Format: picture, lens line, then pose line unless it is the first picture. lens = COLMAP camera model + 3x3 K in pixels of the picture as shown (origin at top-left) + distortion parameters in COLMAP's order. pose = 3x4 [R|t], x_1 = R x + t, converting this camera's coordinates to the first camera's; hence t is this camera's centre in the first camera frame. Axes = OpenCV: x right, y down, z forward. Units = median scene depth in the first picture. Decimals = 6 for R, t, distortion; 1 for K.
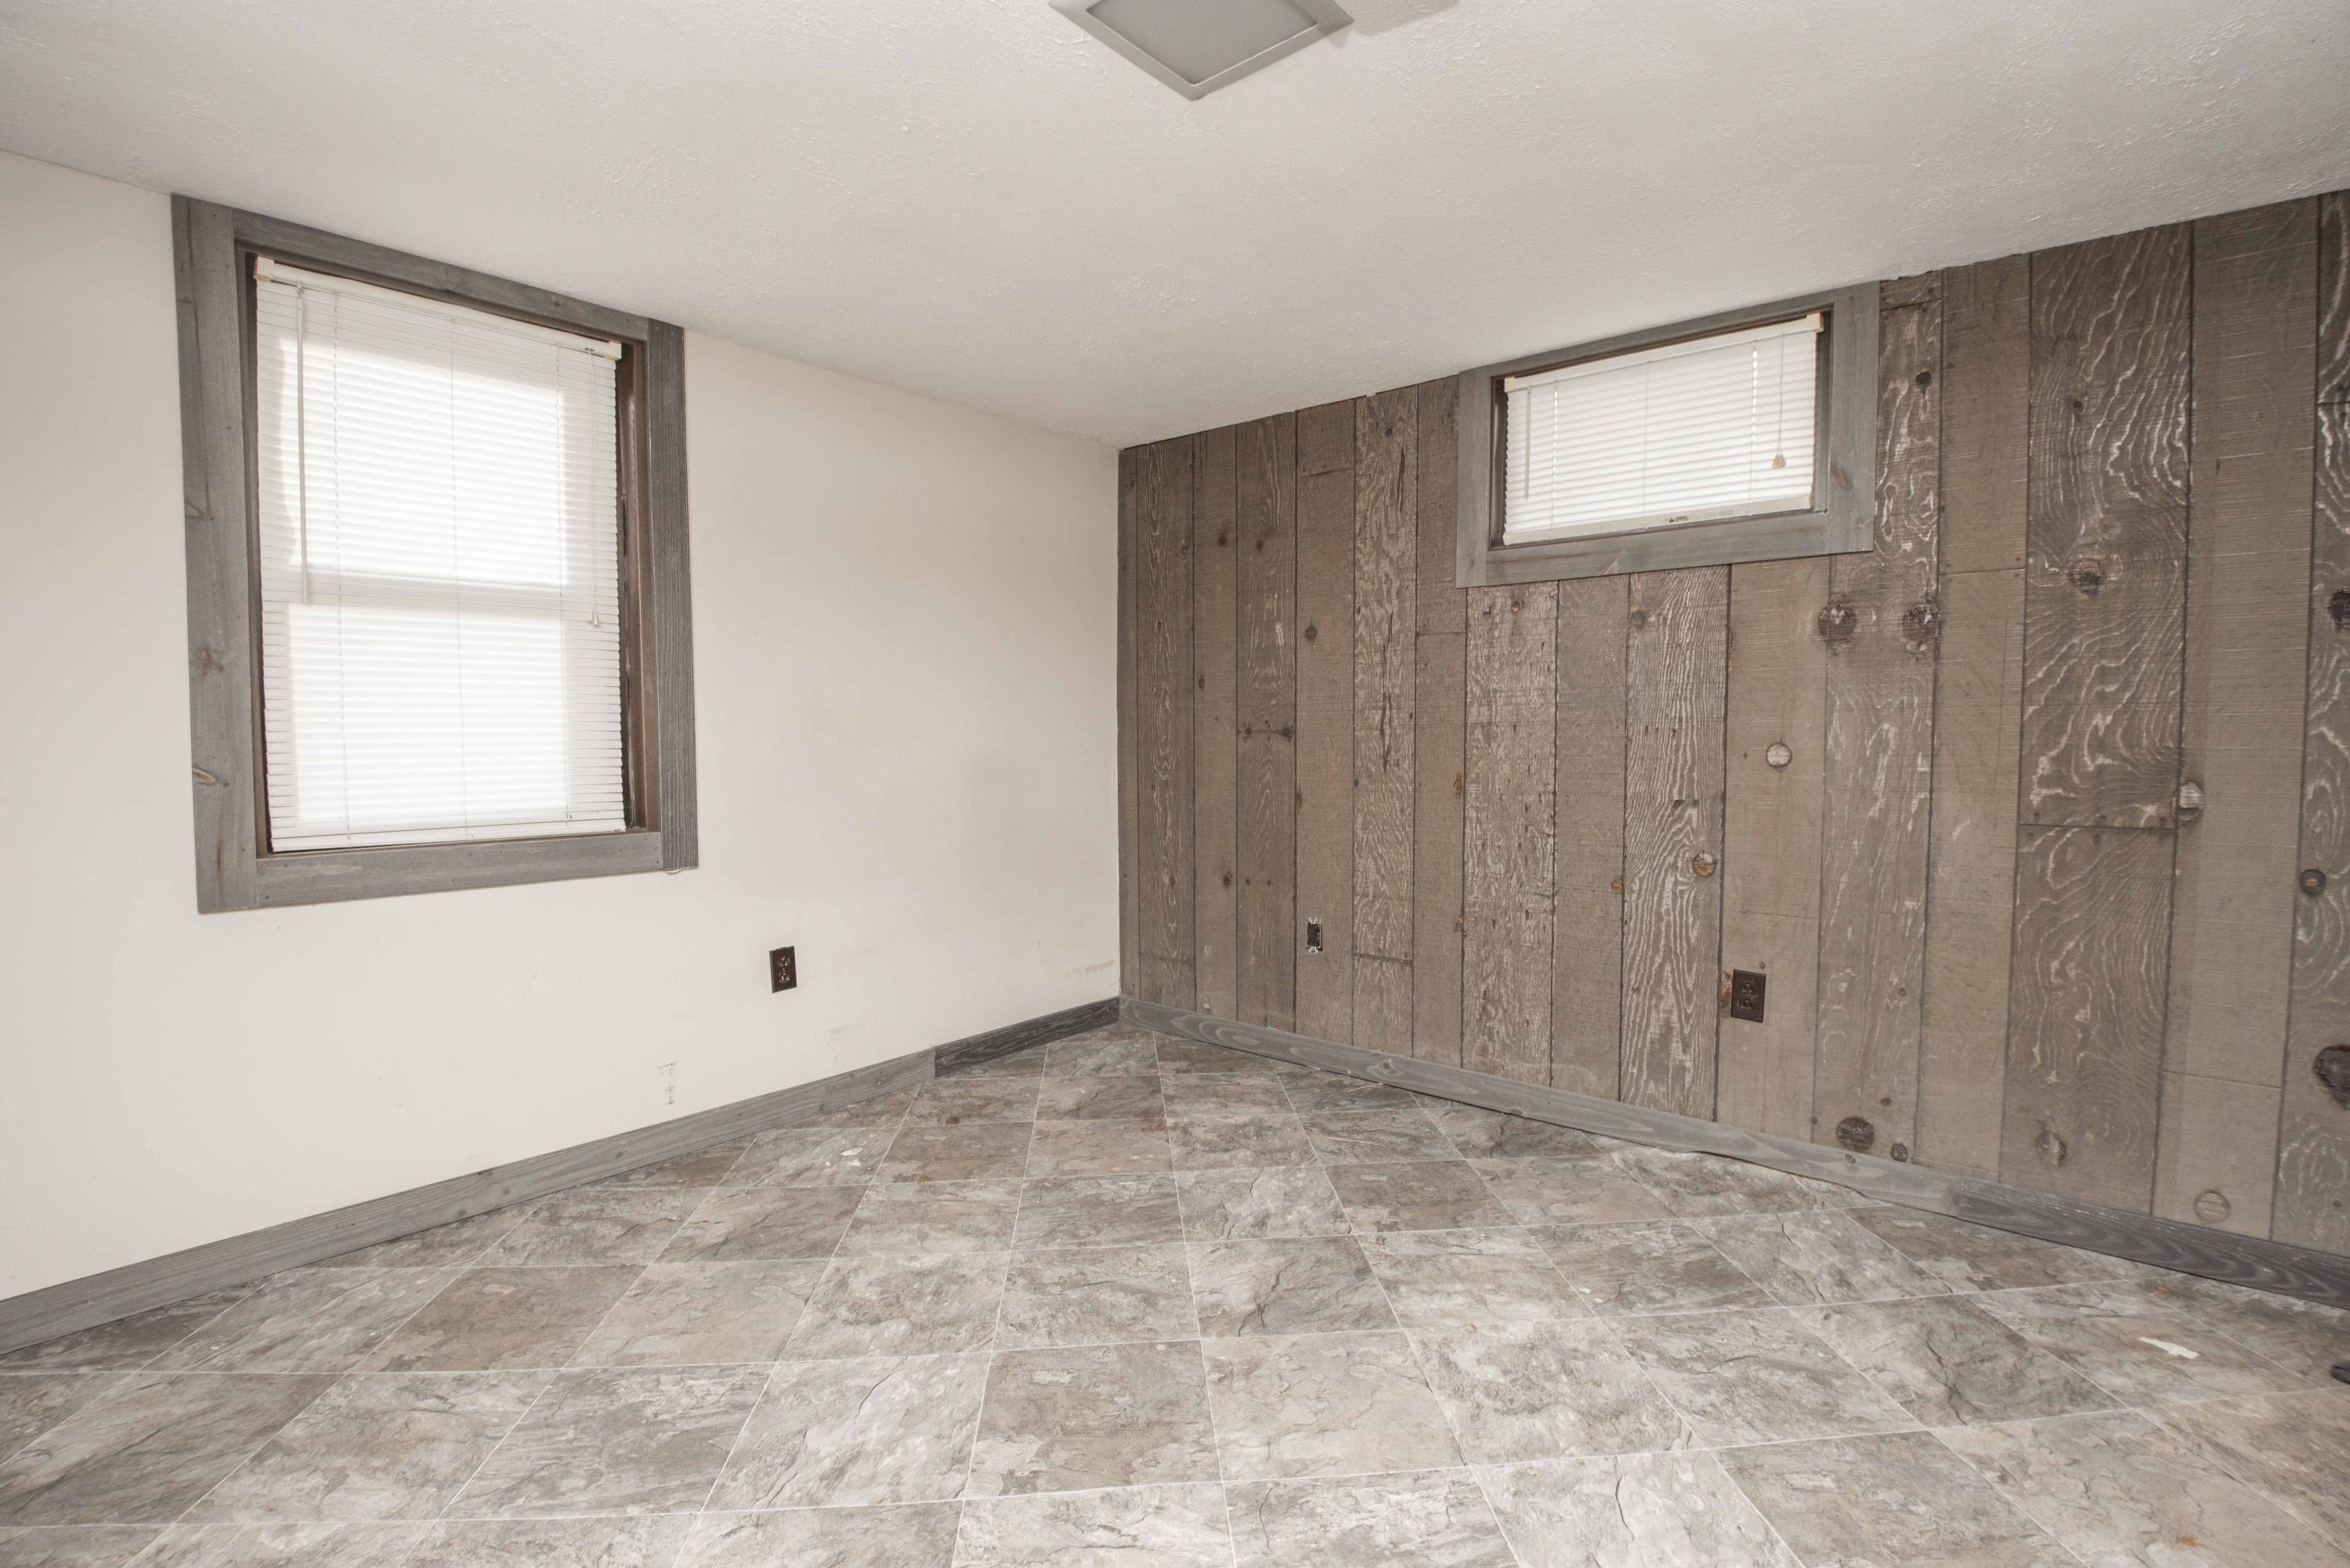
lens RADIAL K [[1078.1, 0, 1174.6], [0, 1078.1, 807.9], [0, 0, 1]] dist [-0.000753, -0.027186]
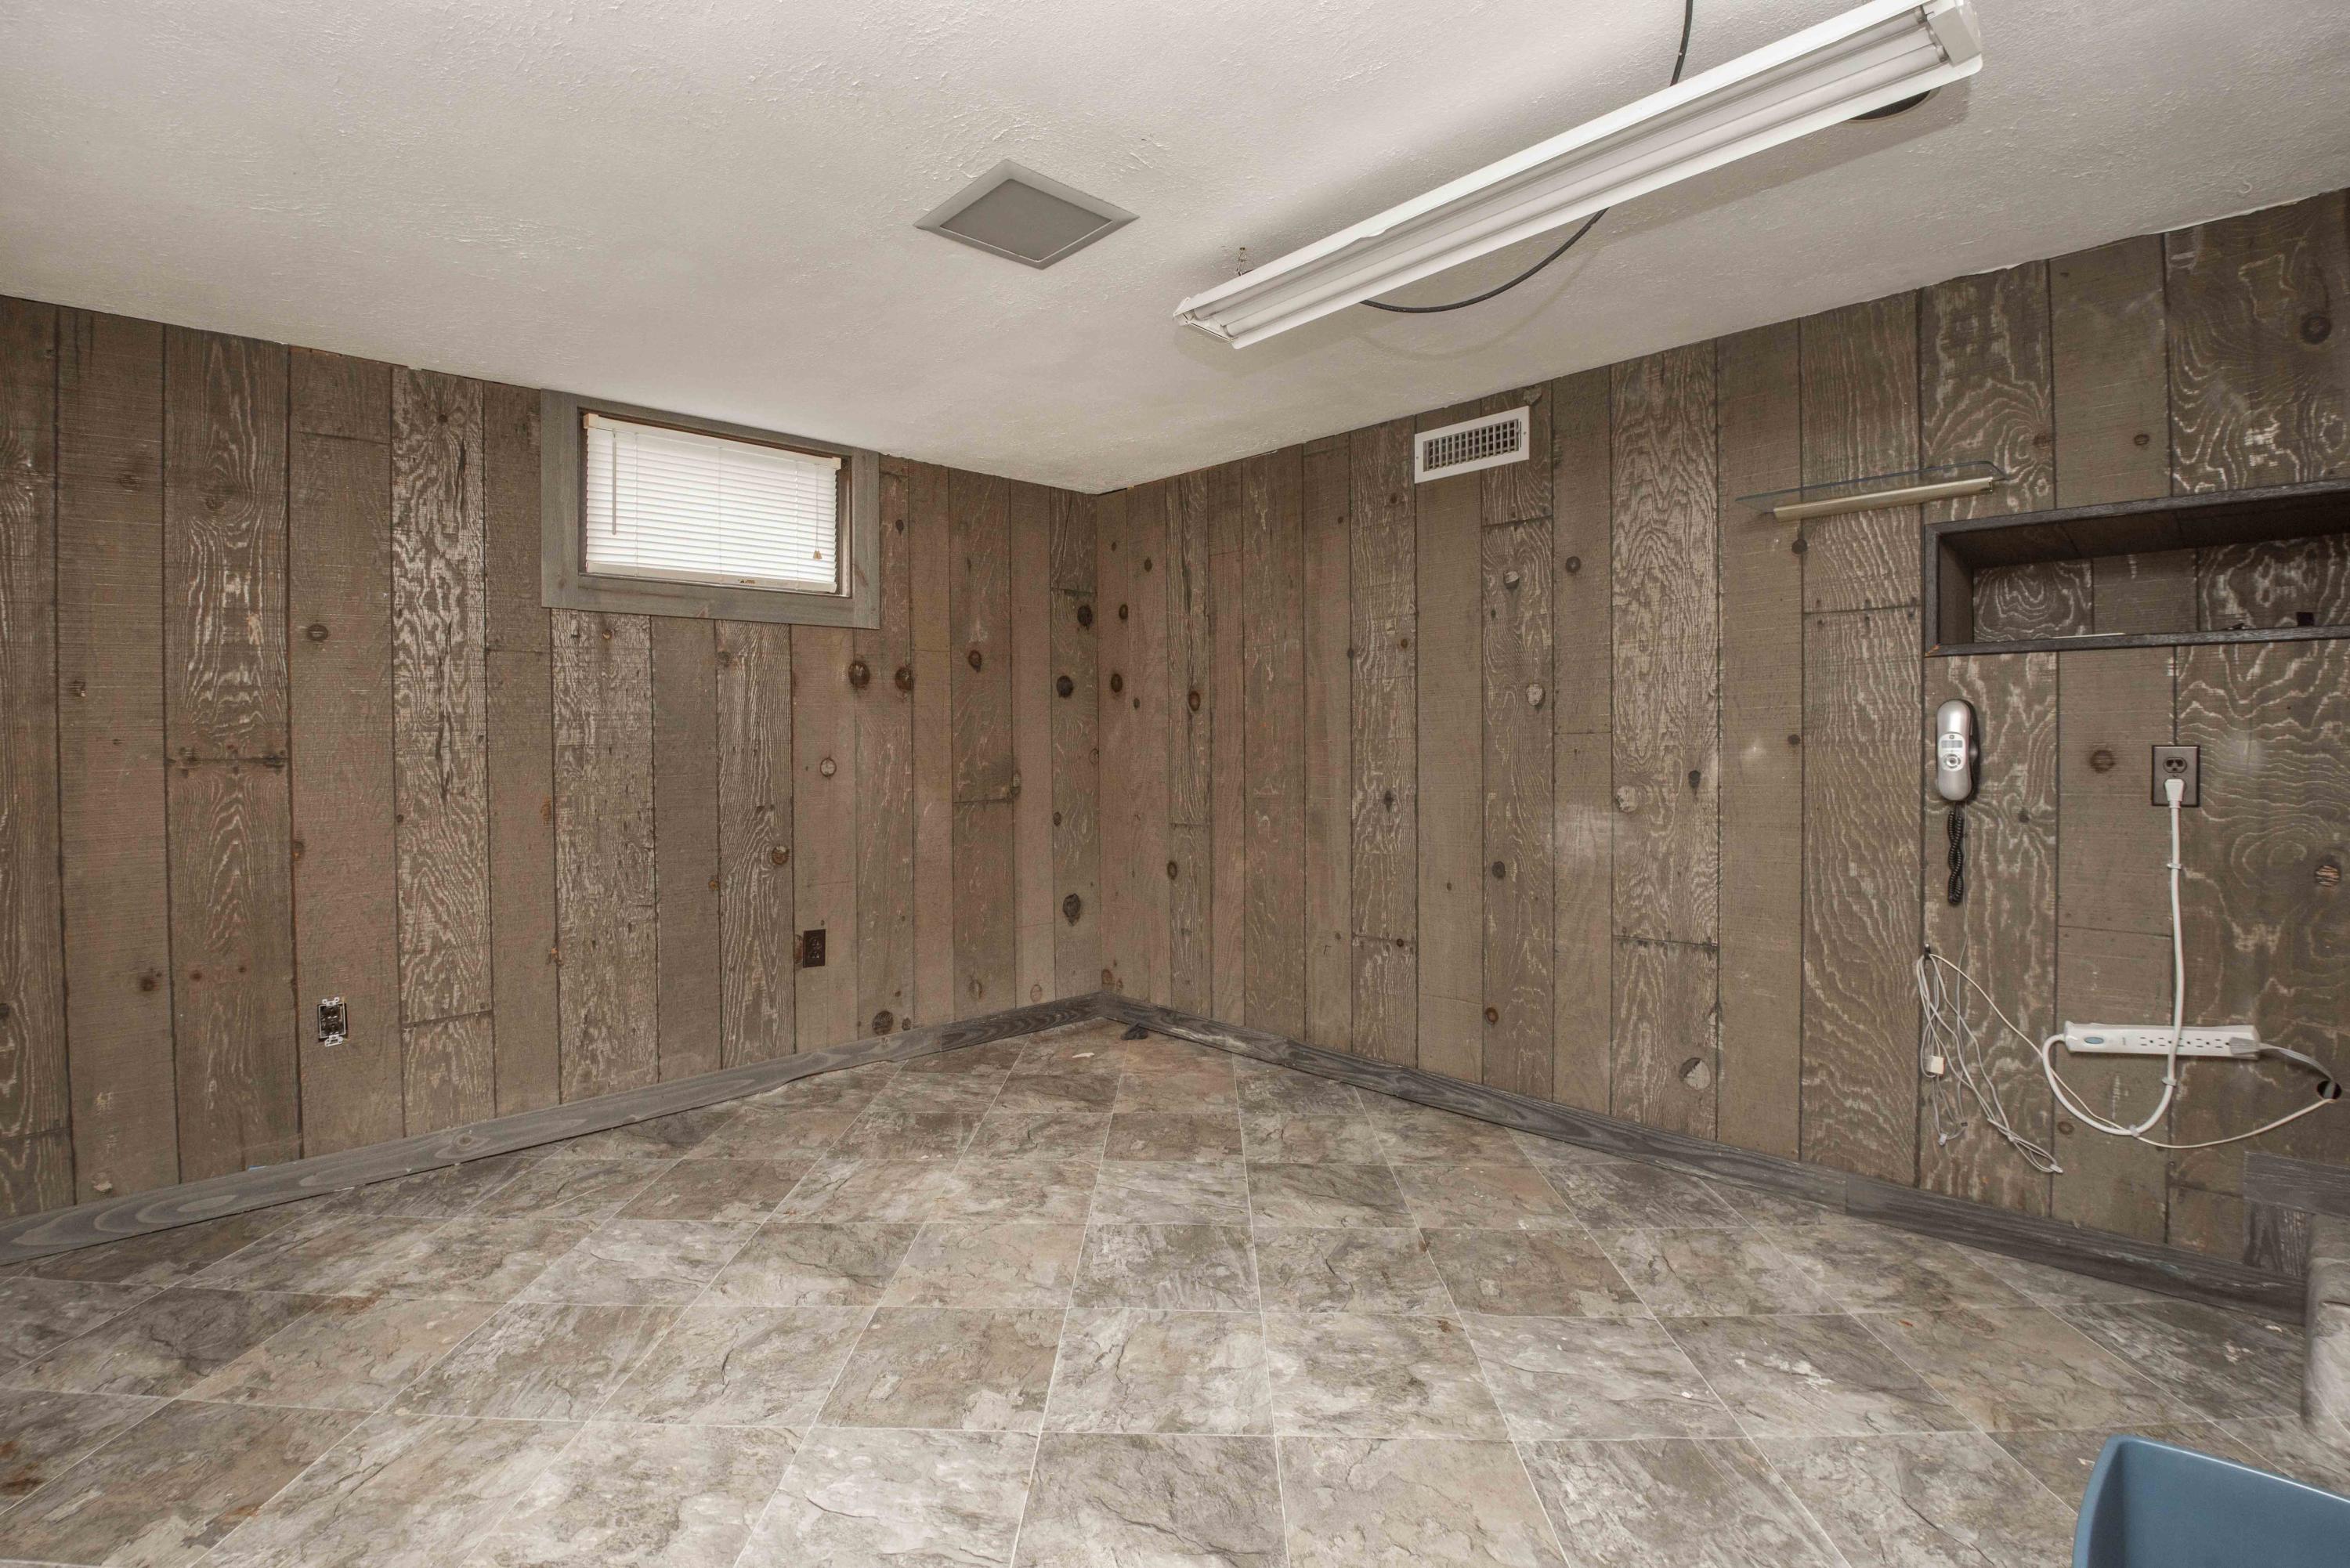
lens RADIAL K [[1062.7, 0, 1186.5], [0, 1062.7, 786.6], [0, 0, 1]] dist [-0.014660, -0.013691]
pose [[0.102964, -0.041380, 0.993824, -0.654194], [0.085562, 0.995799, 0.032597, -0.025694], [-0.990998, 0.081677, 0.106072, 0.354355]]
